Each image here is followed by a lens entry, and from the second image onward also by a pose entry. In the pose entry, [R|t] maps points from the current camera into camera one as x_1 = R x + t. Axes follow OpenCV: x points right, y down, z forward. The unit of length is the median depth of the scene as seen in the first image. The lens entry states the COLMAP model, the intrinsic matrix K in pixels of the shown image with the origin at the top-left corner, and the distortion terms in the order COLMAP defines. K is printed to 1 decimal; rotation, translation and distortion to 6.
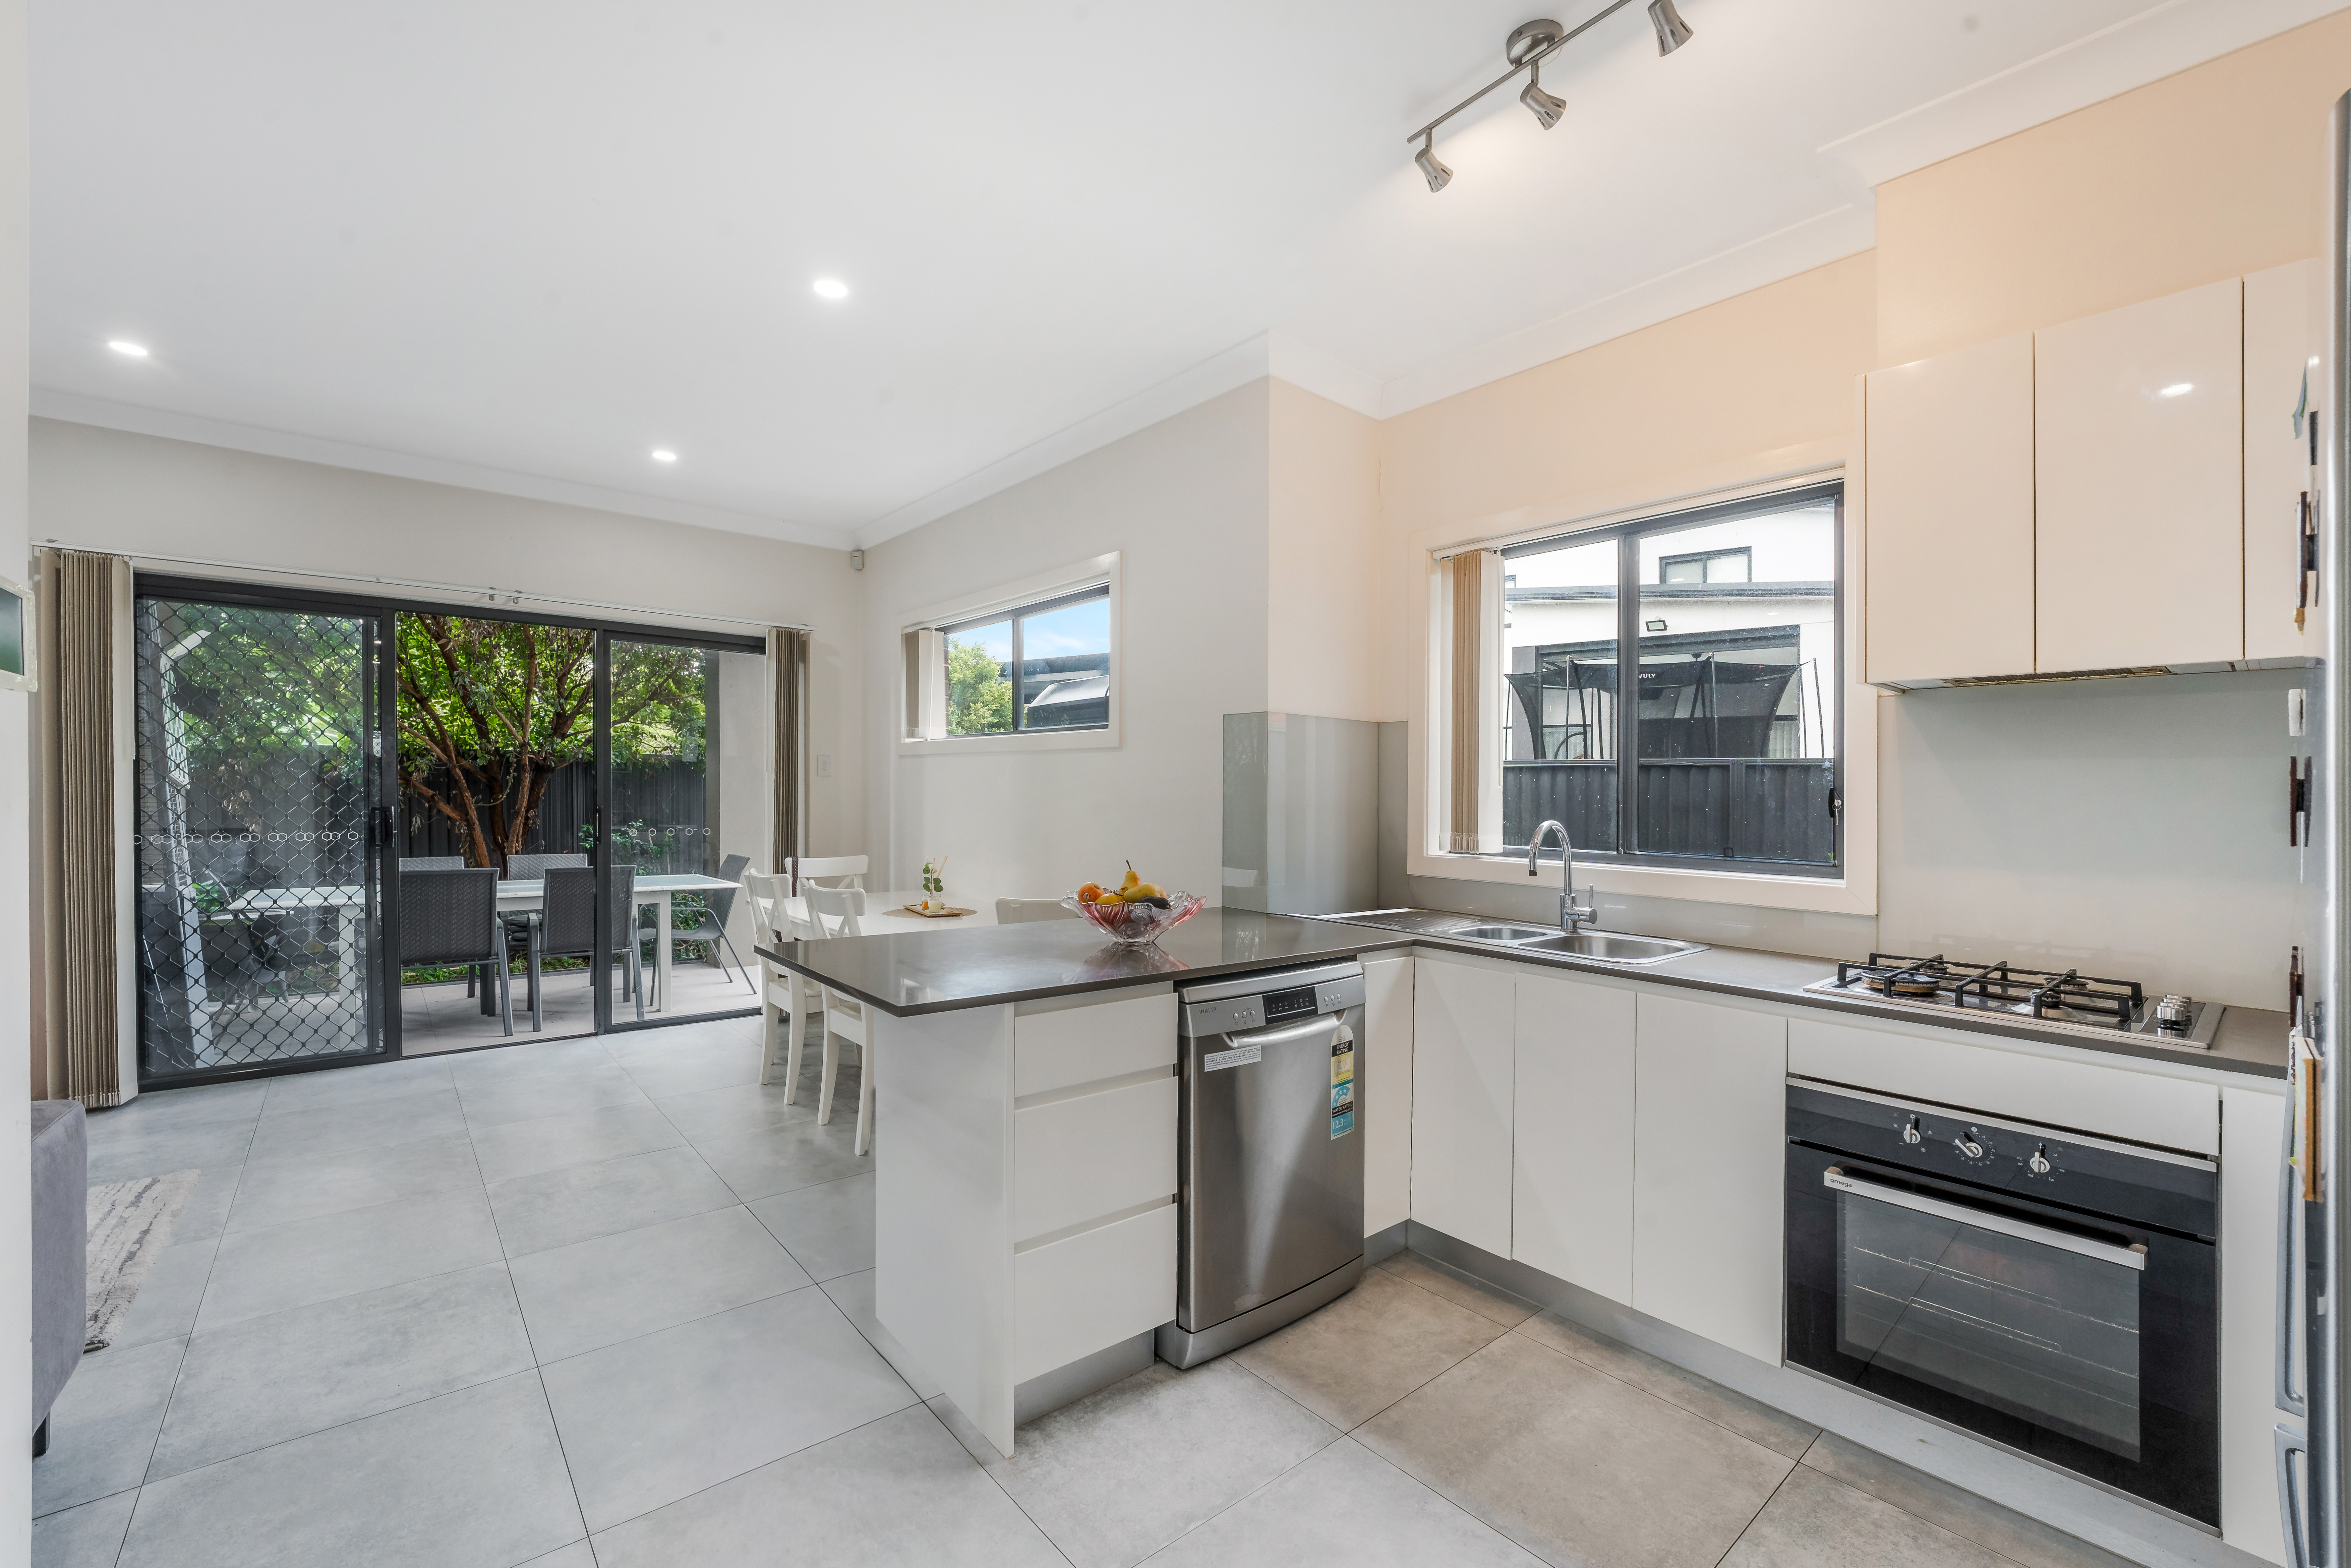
lens RADIAL K [[975.4, 0, 1182.3], [0, 975.4, 779.1], [0, 0, 1]] dist [-0.016786, 0.000295]
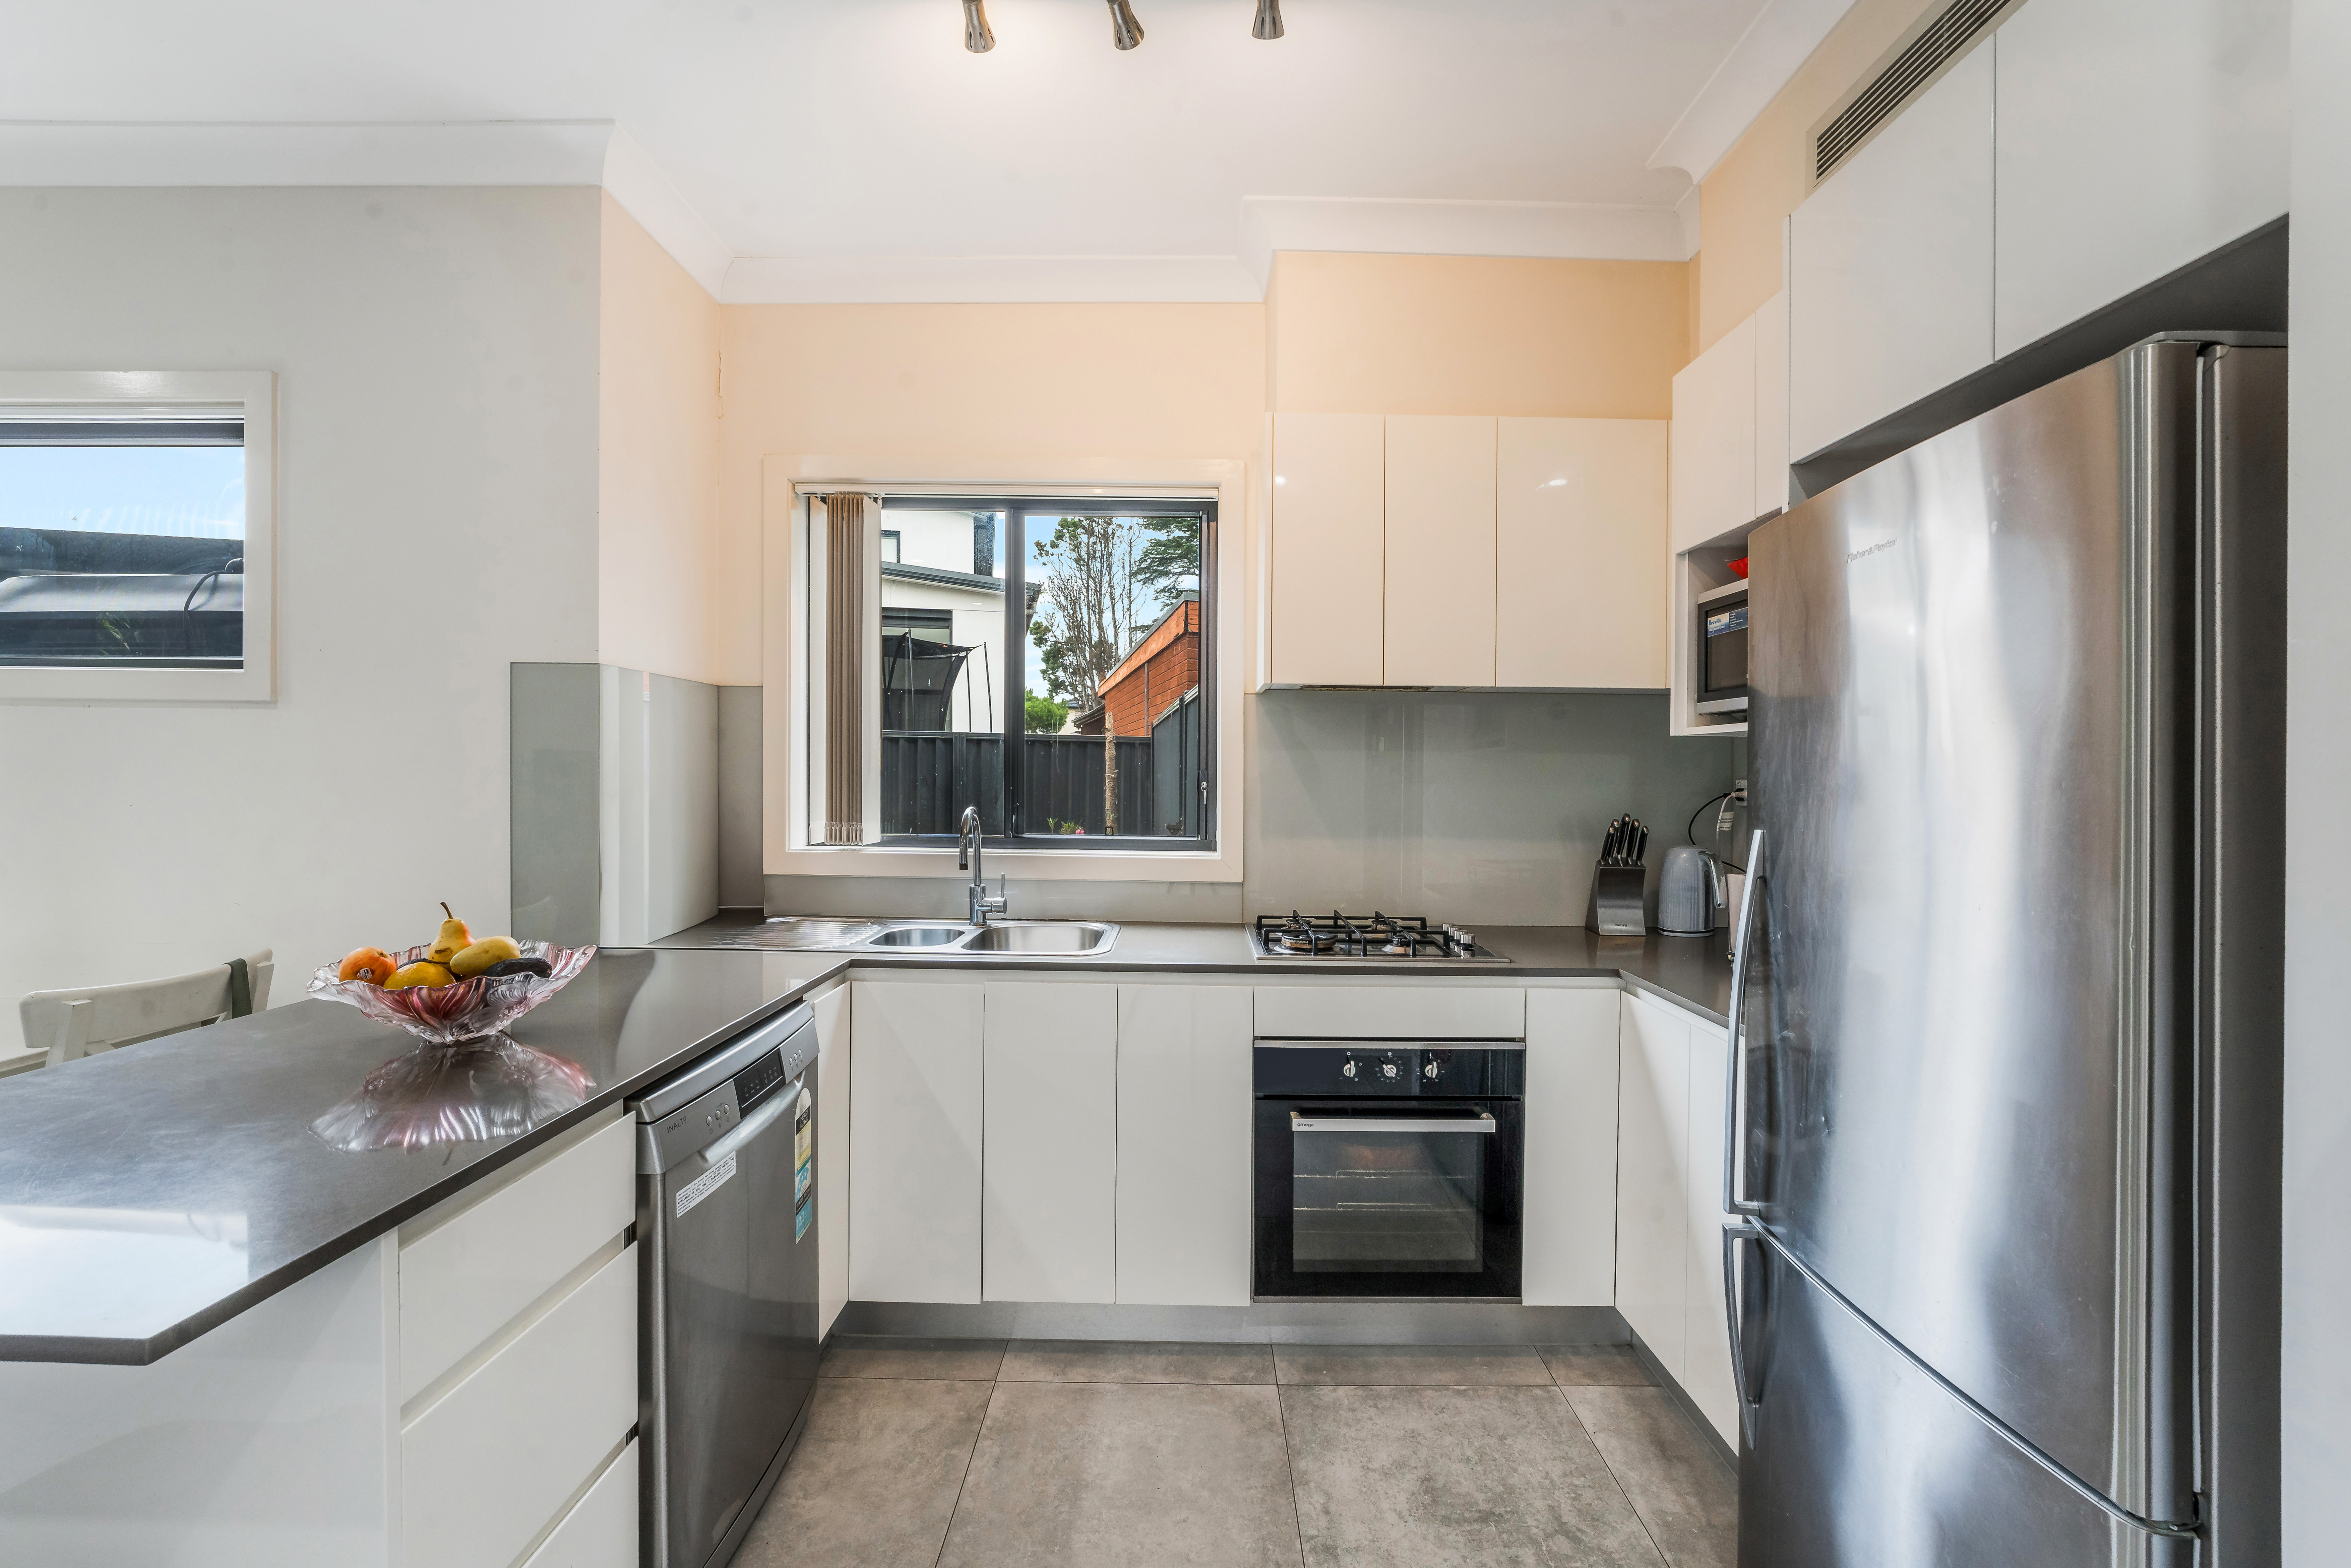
lens RADIAL K [[979.0, 0, 1178.3], [0, 979.0, 762.9], [0, 0, 1]] dist [-0.016790, -0.000057]
pose [[0.654903, -0.002730, 0.755708, -0.233228], [-0.013518, 0.999791, 0.015326, -0.019508], [-0.755592, -0.020253, 0.654730, 0.302915]]
